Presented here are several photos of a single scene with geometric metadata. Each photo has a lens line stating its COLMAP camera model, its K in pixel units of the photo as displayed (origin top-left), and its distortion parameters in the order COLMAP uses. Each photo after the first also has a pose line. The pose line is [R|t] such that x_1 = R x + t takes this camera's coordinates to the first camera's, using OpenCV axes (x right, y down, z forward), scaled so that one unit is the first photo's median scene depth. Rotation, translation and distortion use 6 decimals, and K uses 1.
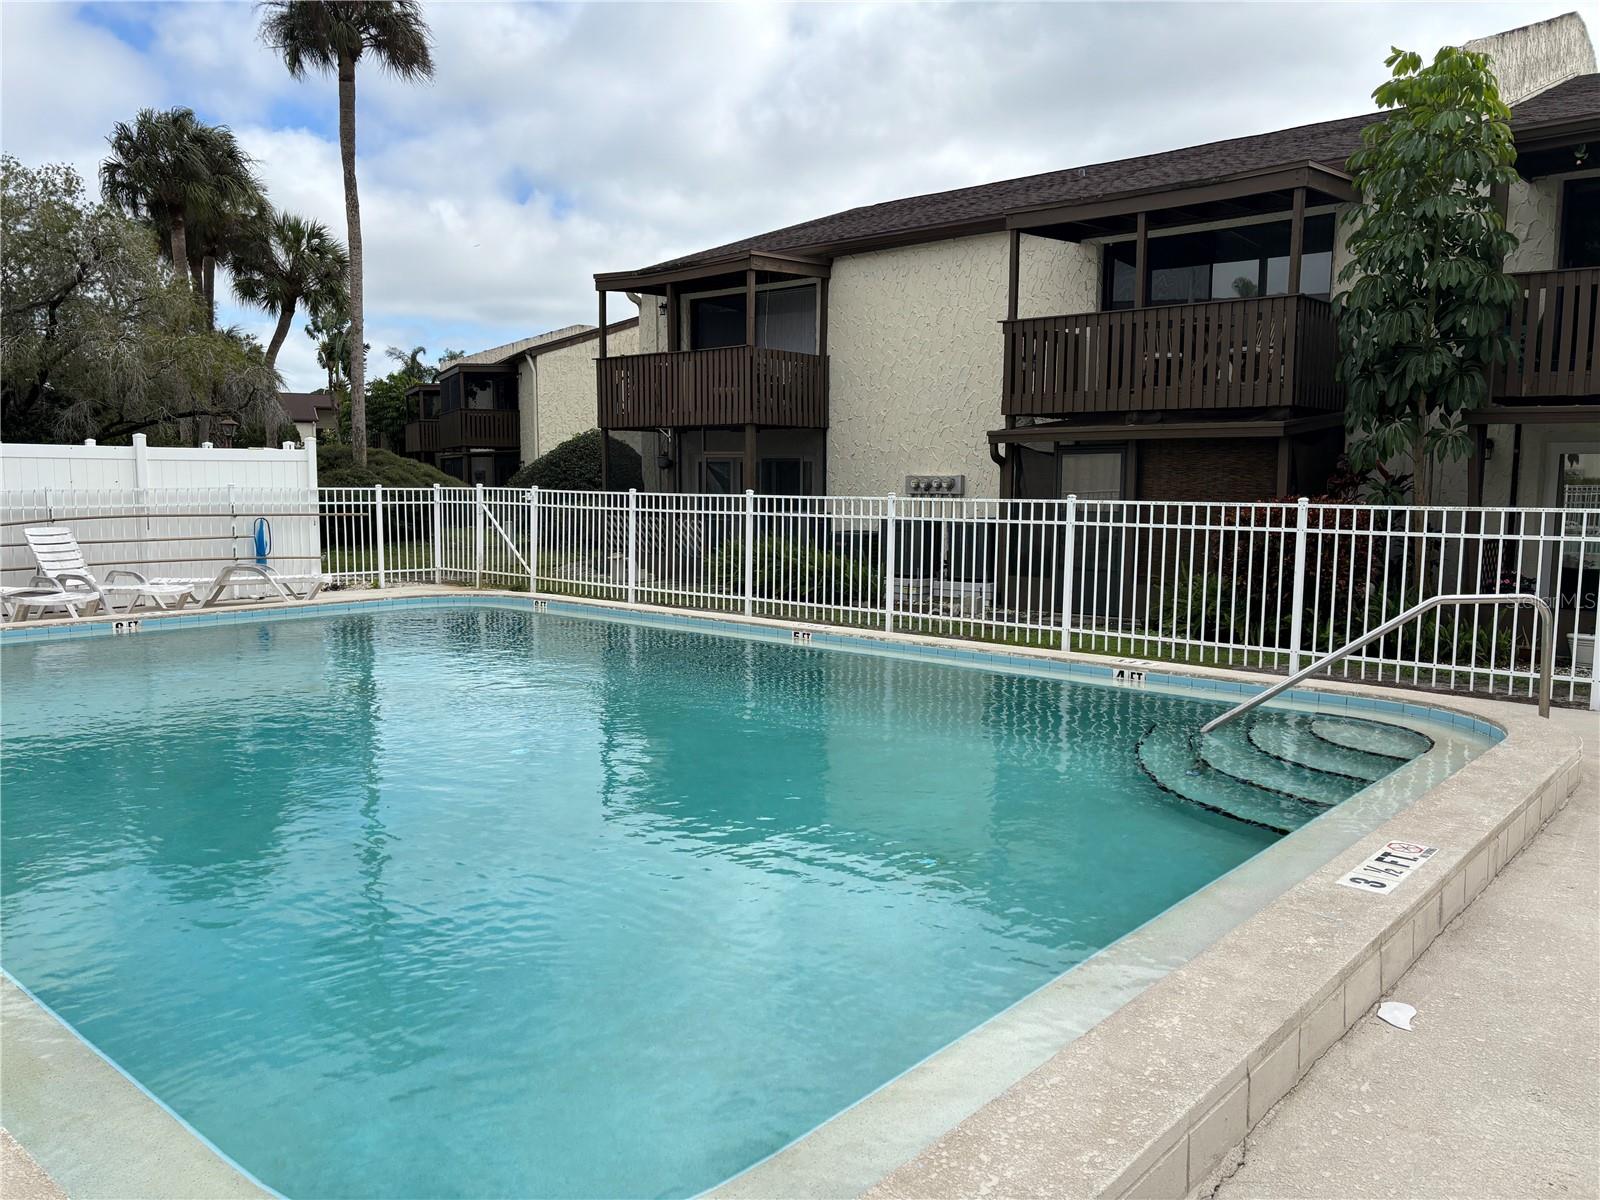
lens RADIAL K [[1211.9, 0, 805.6], [0, 1211.9, 600.2], [0, 0, 1]] dist [0.059603, -0.065697]
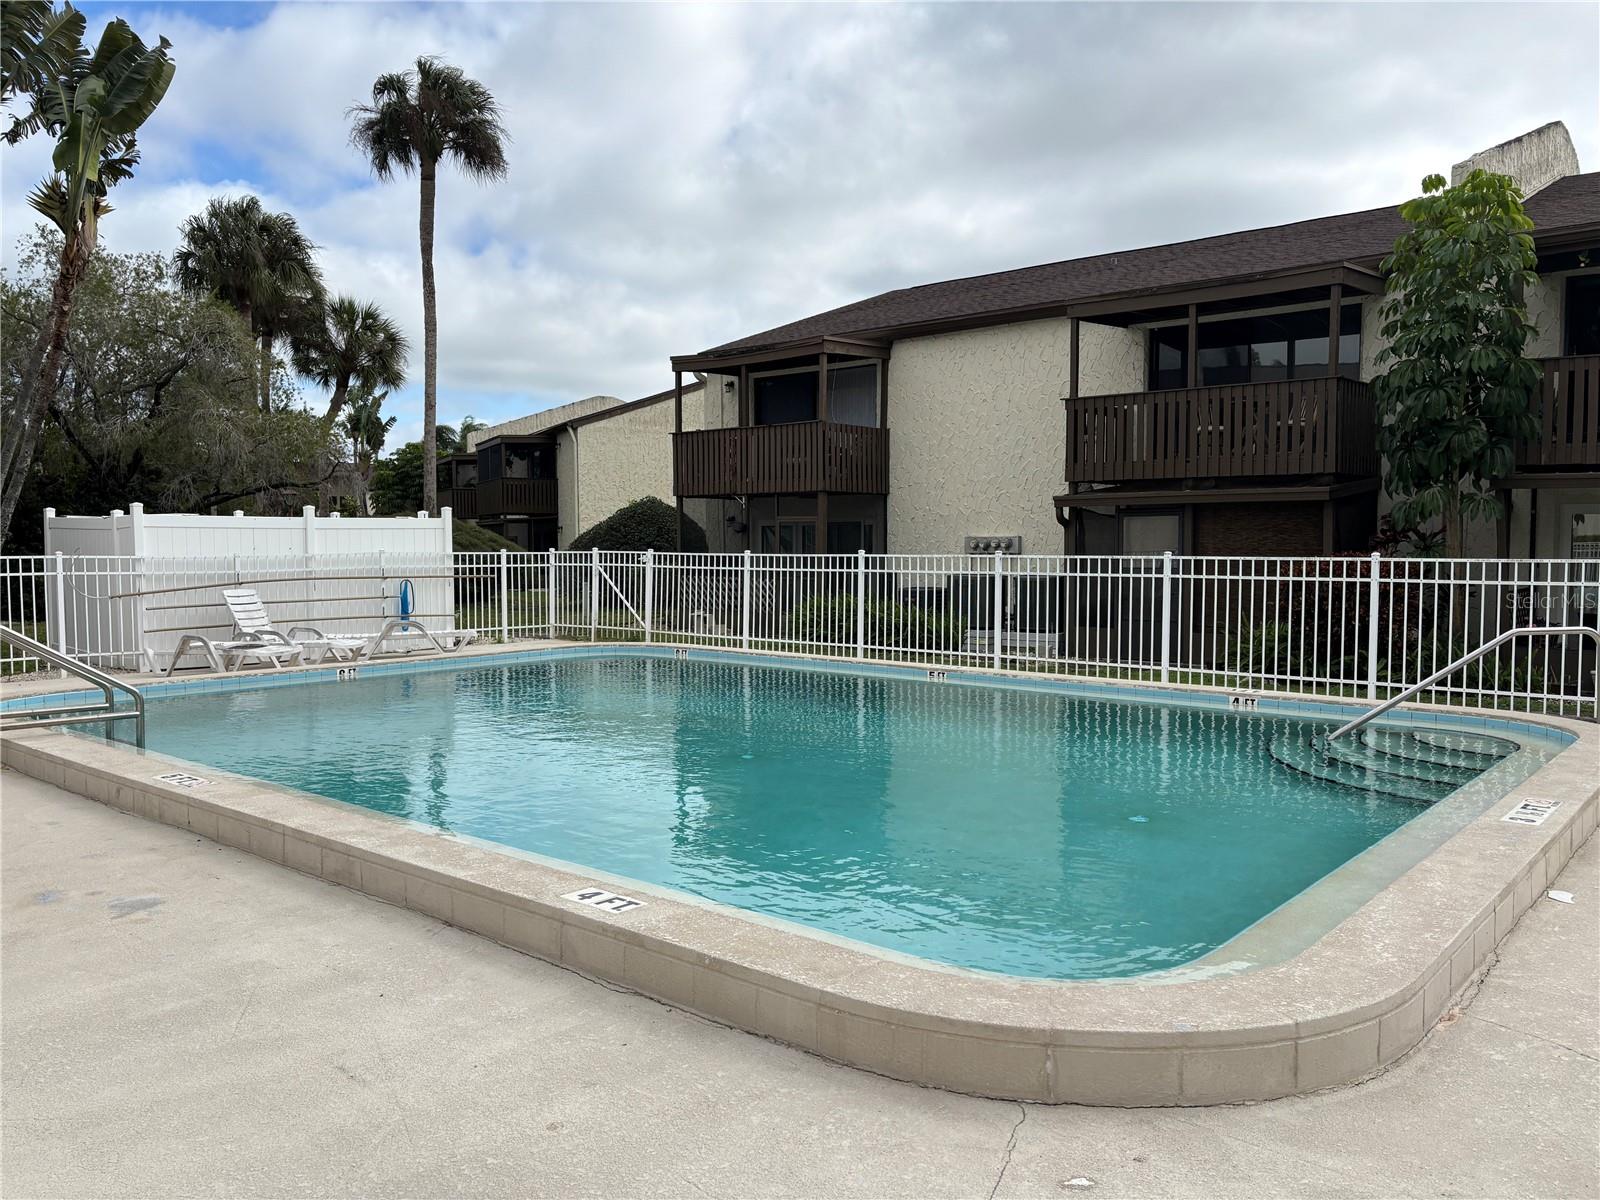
lens RADIAL K [[1211.9, 0, 798.6], [0, 1211.9, 595.3], [0, 0, 1]] dist [0.059603, -0.065697]
pose [[0.999919, -0.008262, 0.009651, -0.094662], [0.008781, 0.998445, -0.055045, 0.010352], [-0.009181, 0.055125, 0.998437, -0.103034]]
